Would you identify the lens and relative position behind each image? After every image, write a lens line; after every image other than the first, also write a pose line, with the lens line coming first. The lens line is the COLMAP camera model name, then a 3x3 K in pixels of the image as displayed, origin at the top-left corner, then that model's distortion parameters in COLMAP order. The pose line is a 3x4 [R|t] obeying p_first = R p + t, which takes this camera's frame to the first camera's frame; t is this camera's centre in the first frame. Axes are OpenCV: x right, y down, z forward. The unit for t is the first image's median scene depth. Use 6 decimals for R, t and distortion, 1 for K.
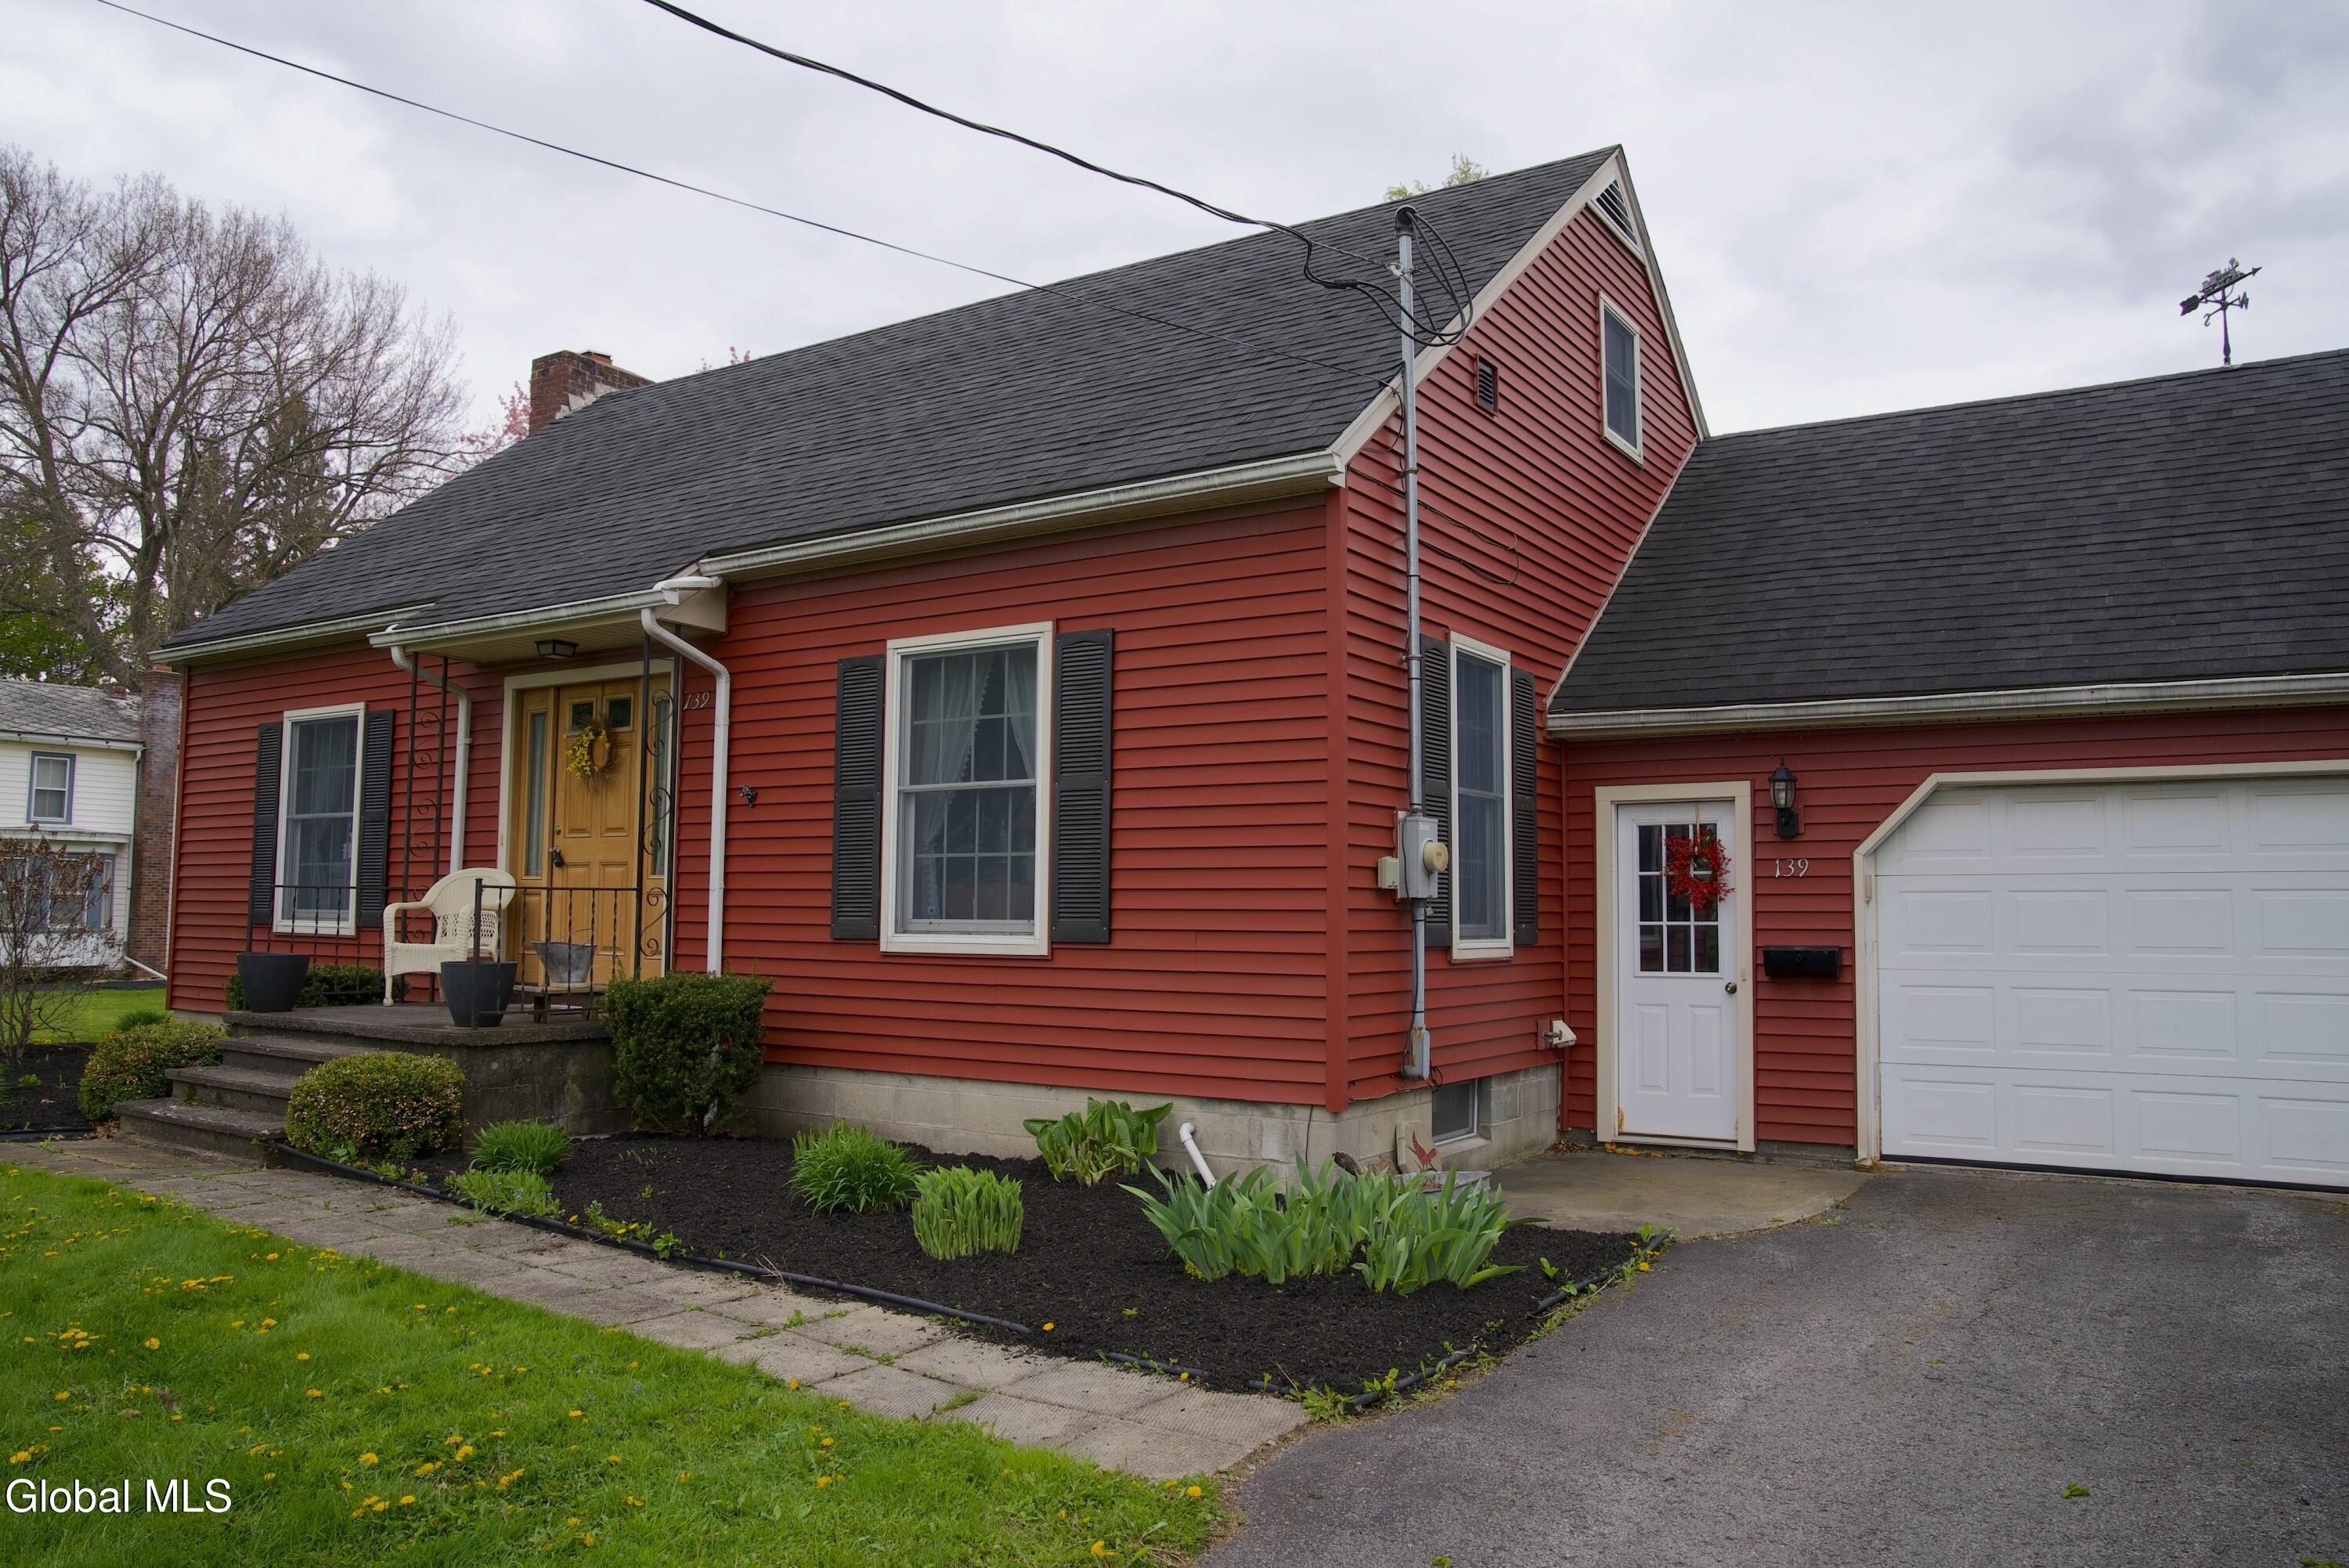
lens RADIAL K [[1580.0, 0, 1174.5], [0, 1580.0, 784.0], [0, 0, 1]] dist [0.001381, 0.000284]
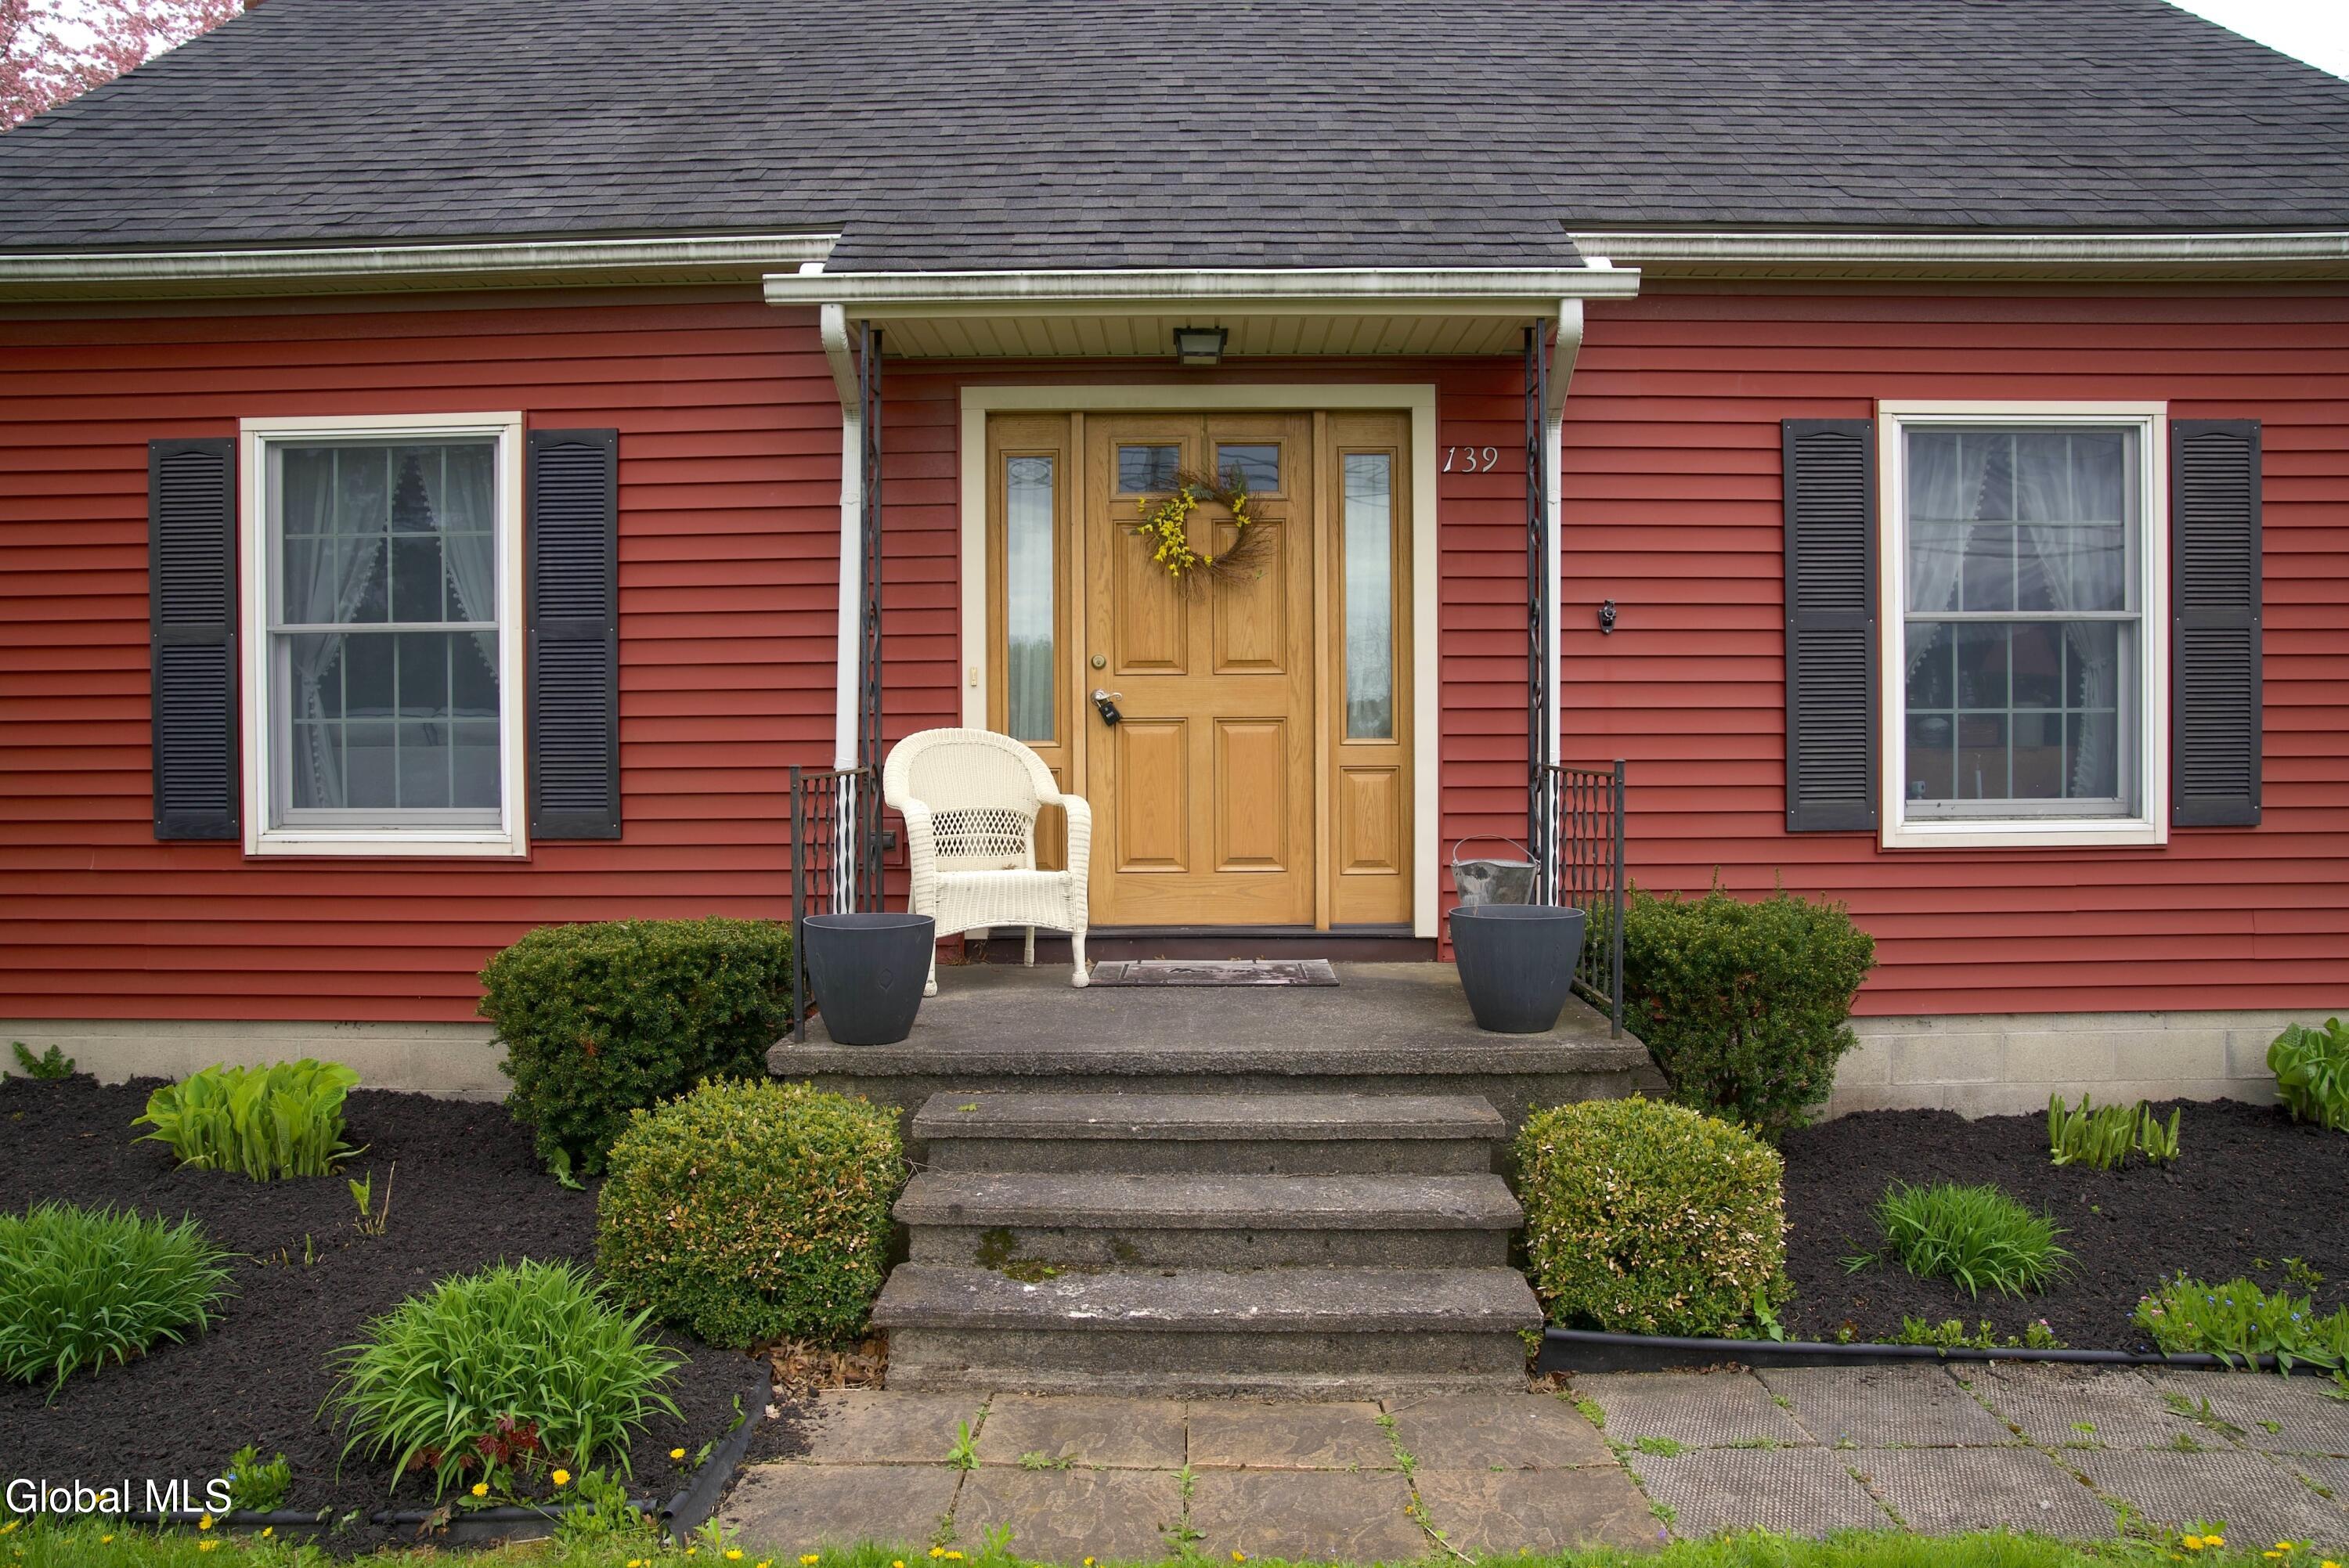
lens RADIAL K [[1663.0, 0, 1174.5], [0, 1663.0, 784.0], [0, 0, 1]] dist [-0.111281, 0.089313]
pose [[0.837642, -0.014762, 0.546020, -0.246267], [-0.028507, 0.997091, 0.070689, 0.010484], [-0.545475, -0.074778, 0.834785, 0.166360]]
